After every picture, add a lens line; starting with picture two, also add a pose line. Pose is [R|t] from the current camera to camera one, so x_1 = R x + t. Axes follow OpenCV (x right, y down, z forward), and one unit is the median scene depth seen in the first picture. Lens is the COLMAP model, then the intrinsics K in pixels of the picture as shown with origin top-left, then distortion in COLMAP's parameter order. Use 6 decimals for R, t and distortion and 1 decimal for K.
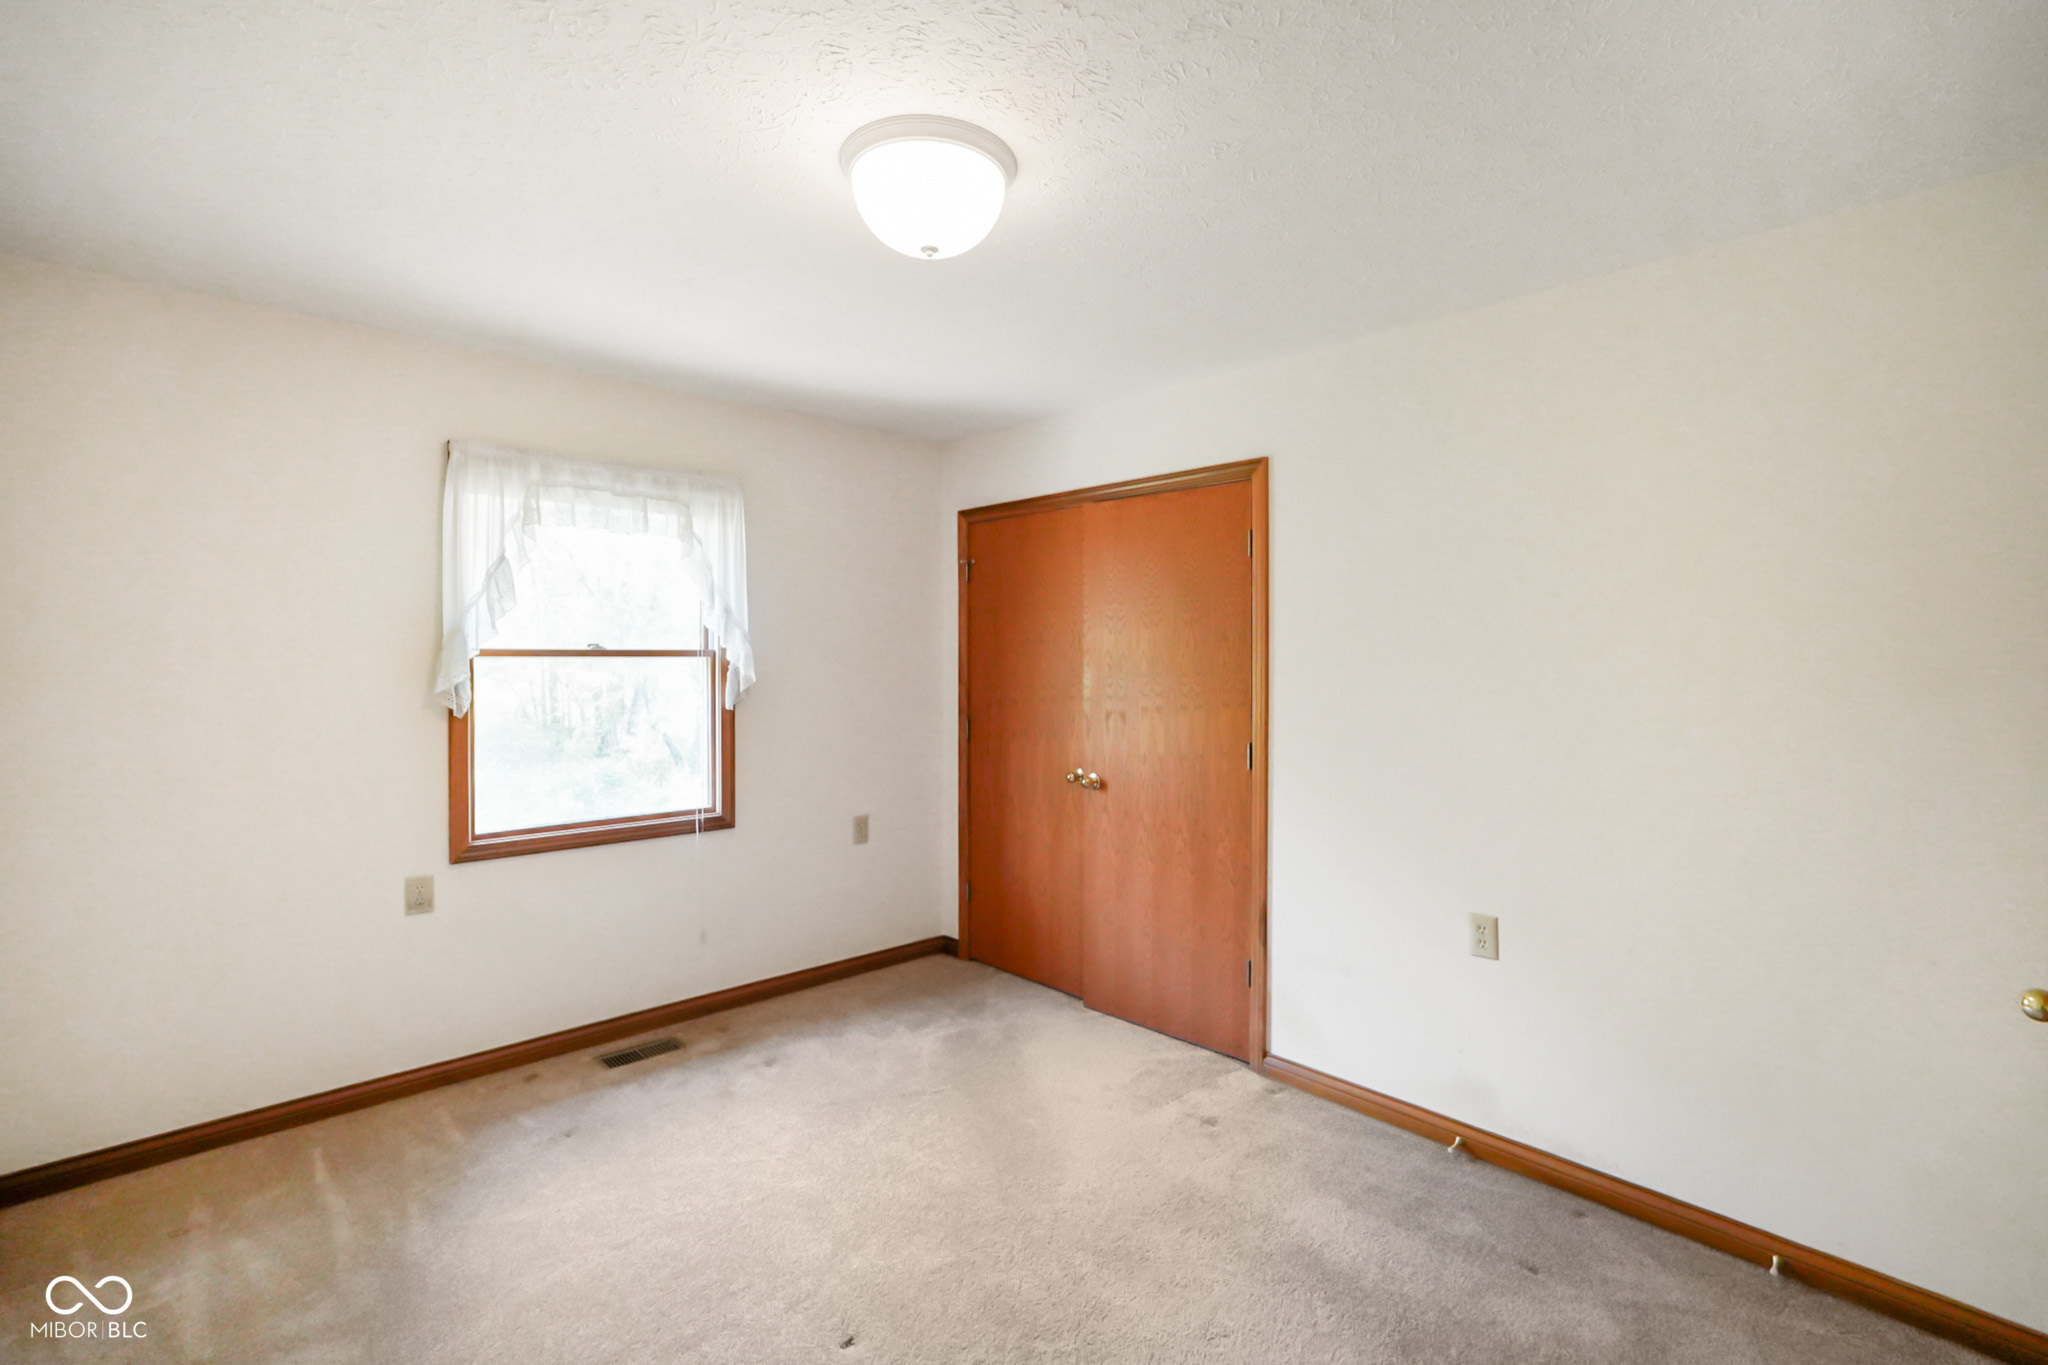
lens RADIAL K [[966.7, 0, 1027.0], [0, 966.7, 642.6], [0, 0, 1]] dist [0.001954, 0.000834]
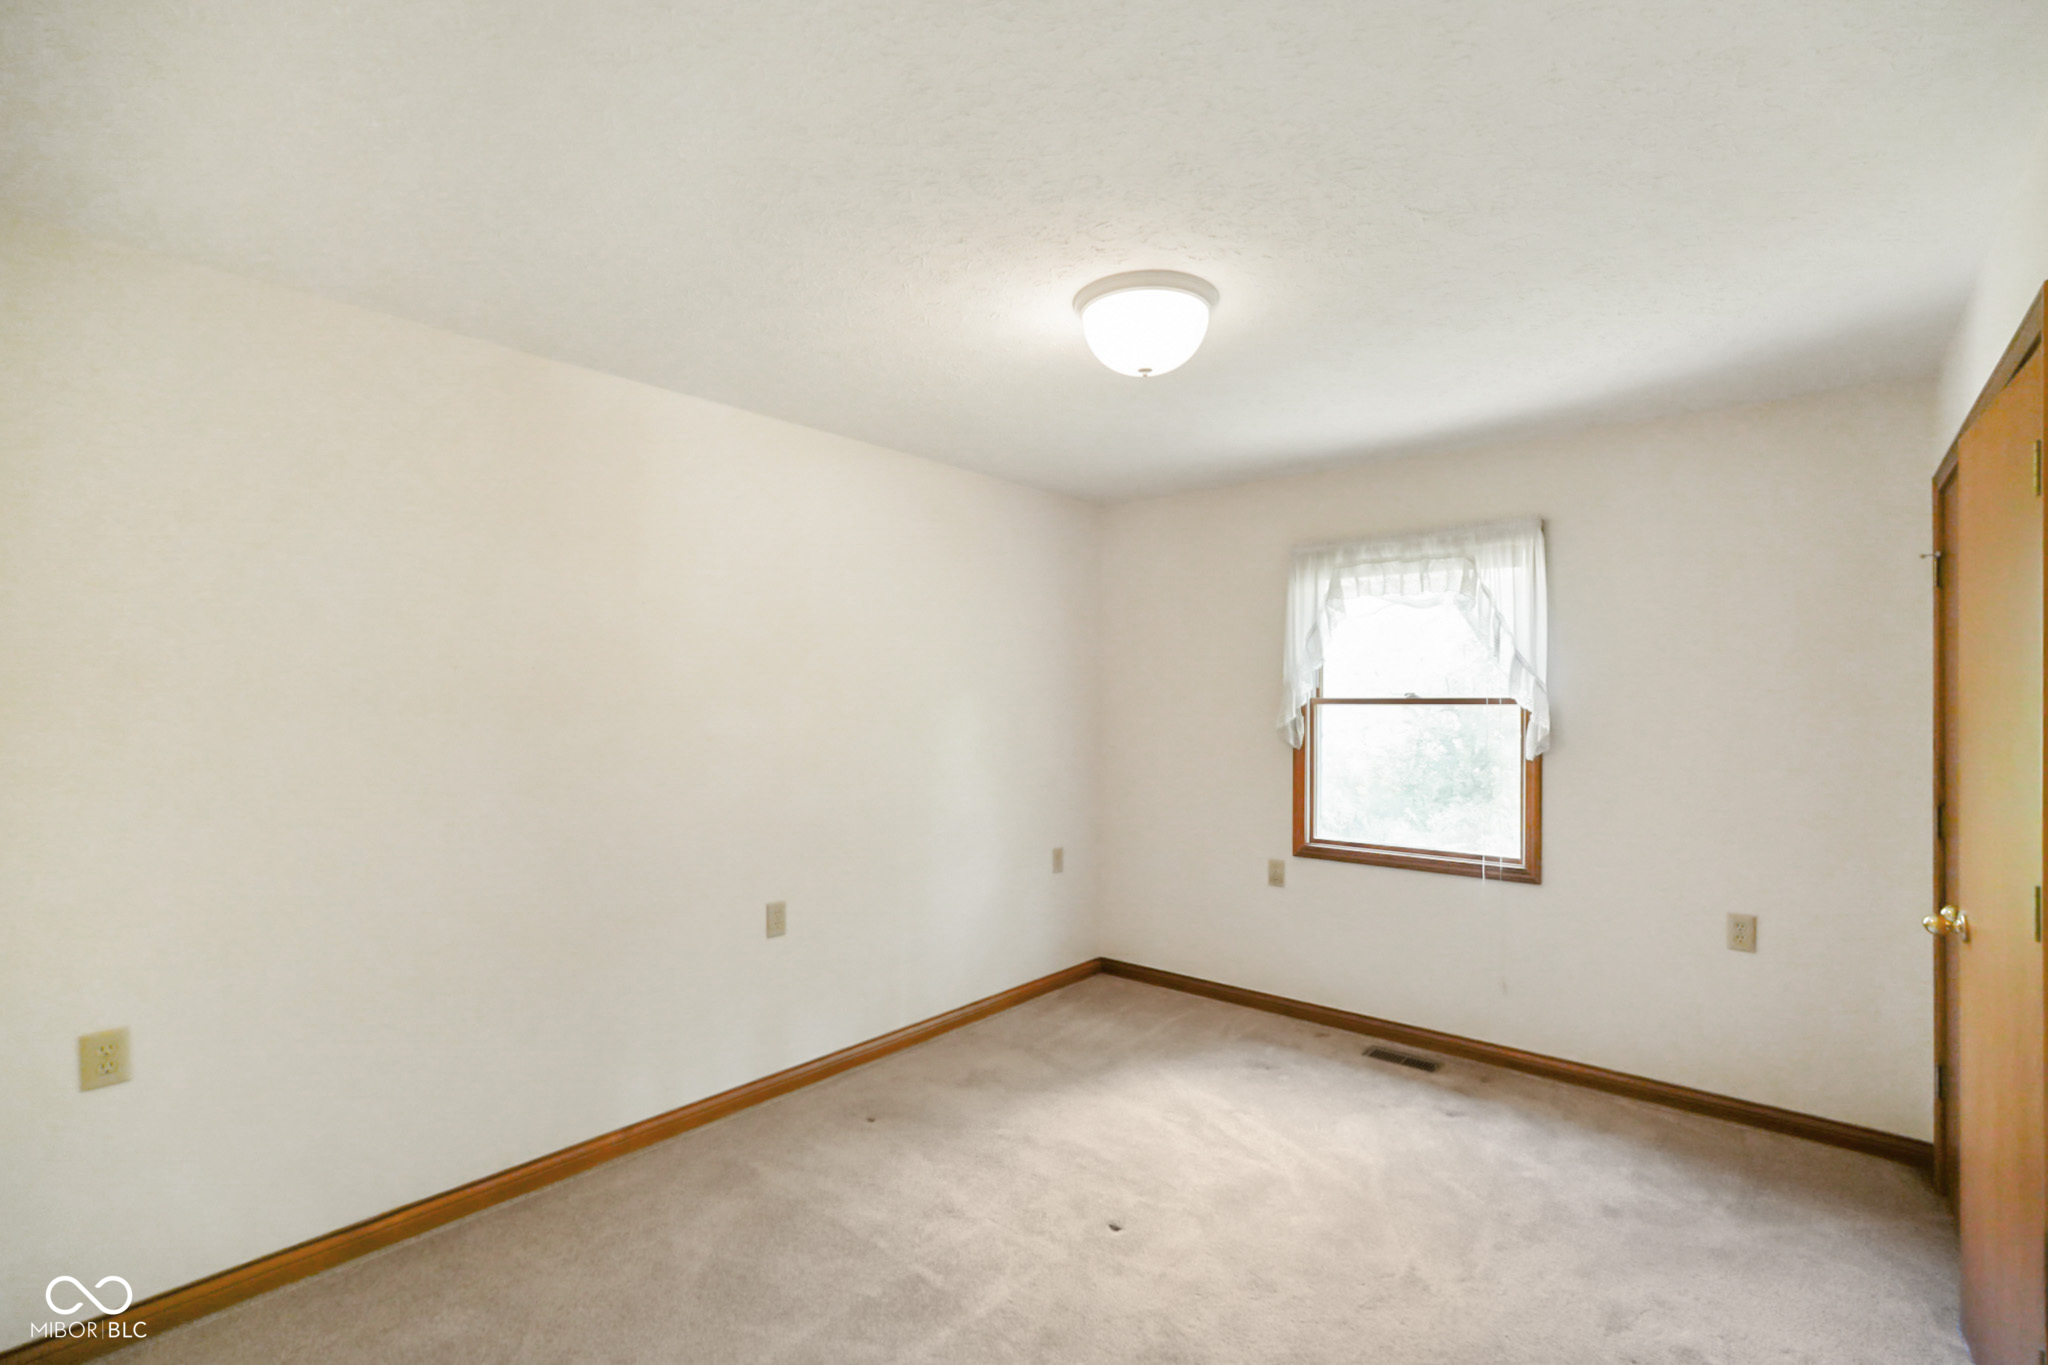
lens RADIAL K [[926.6, 0, 1024.0], [0, 926.6, 682.5], [0, 0, 1]] dist [0.000060, 0.000430]
pose [[0.088951, -0.027039, -0.995669, 0.622073], [0.008530, 0.999615, -0.026384, 0.013896], [0.995999, -0.006146, 0.089148, 0.460932]]
